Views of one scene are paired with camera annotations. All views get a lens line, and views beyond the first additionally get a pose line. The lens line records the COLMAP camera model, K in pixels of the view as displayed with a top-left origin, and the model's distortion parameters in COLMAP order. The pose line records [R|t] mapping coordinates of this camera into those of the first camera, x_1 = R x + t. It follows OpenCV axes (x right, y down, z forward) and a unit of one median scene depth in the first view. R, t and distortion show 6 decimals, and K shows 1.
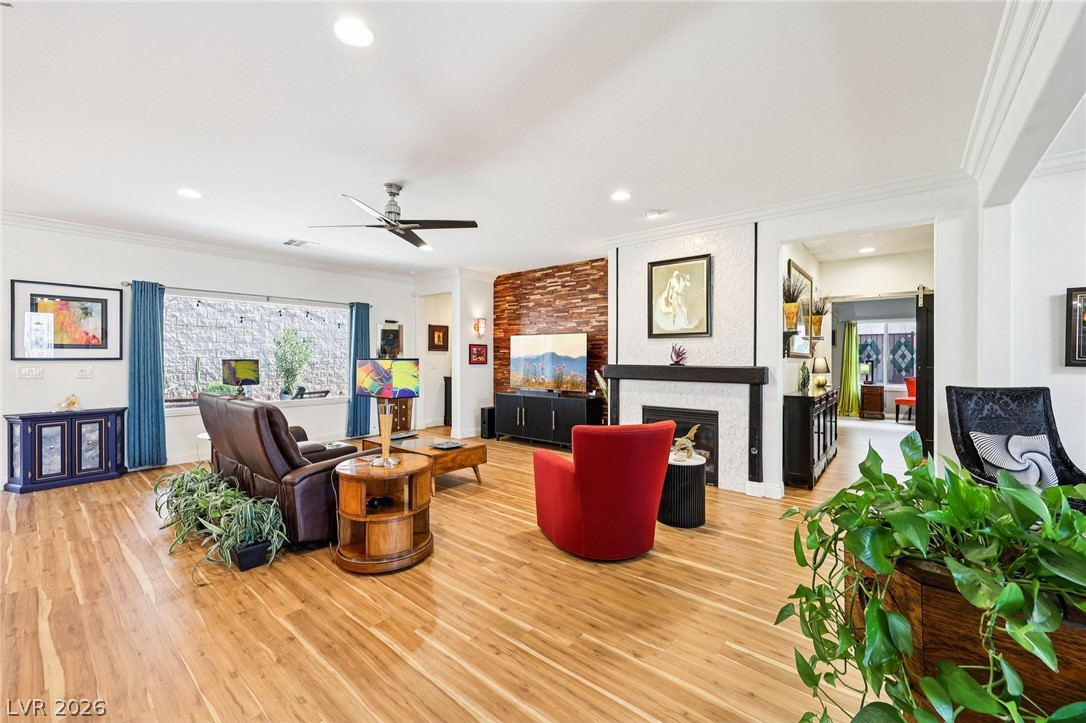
lens RADIAL K [[436.8, 0, 547.0], [0, 436.8, 355.9], [0, 0, 1]] dist [-0.002200, -0.000016]
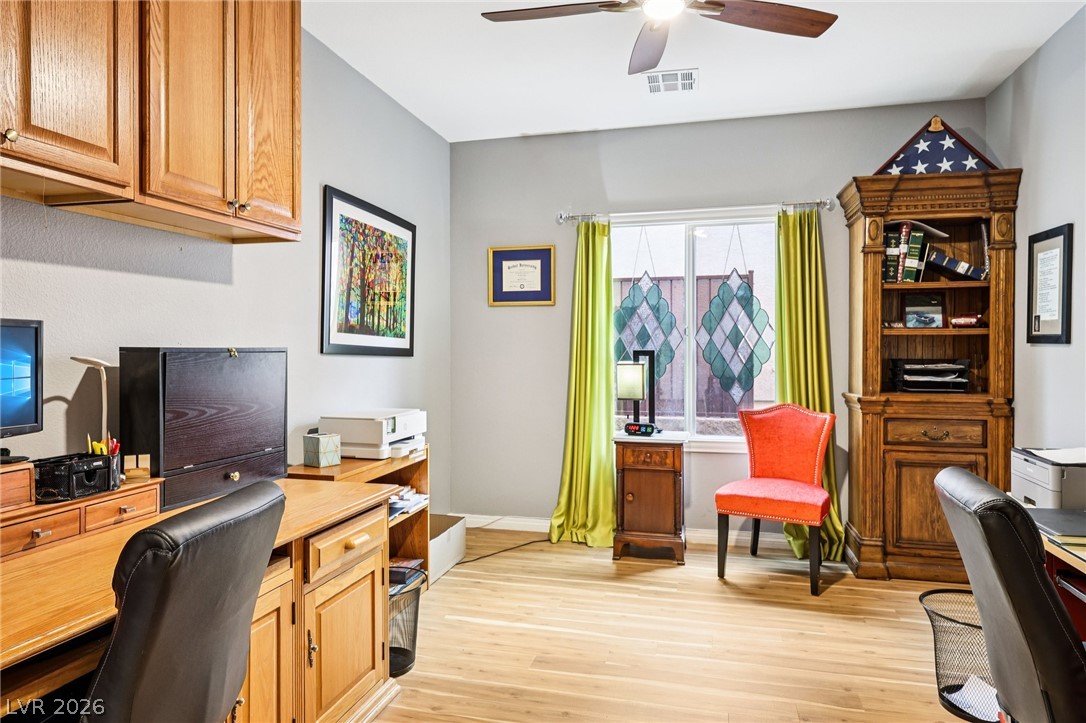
lens RADIAL K [[680.2, 0, 540.5], [0, 680.2, 356.9], [0, 0, 1]] dist [-0.002369, -0.000086]
pose [[0.900280, -0.008650, 0.435226, 0.463606], [-0.001904, 0.999715, 0.023808, 0.003567], [-0.435308, -0.022262, 0.900006, 0.600686]]
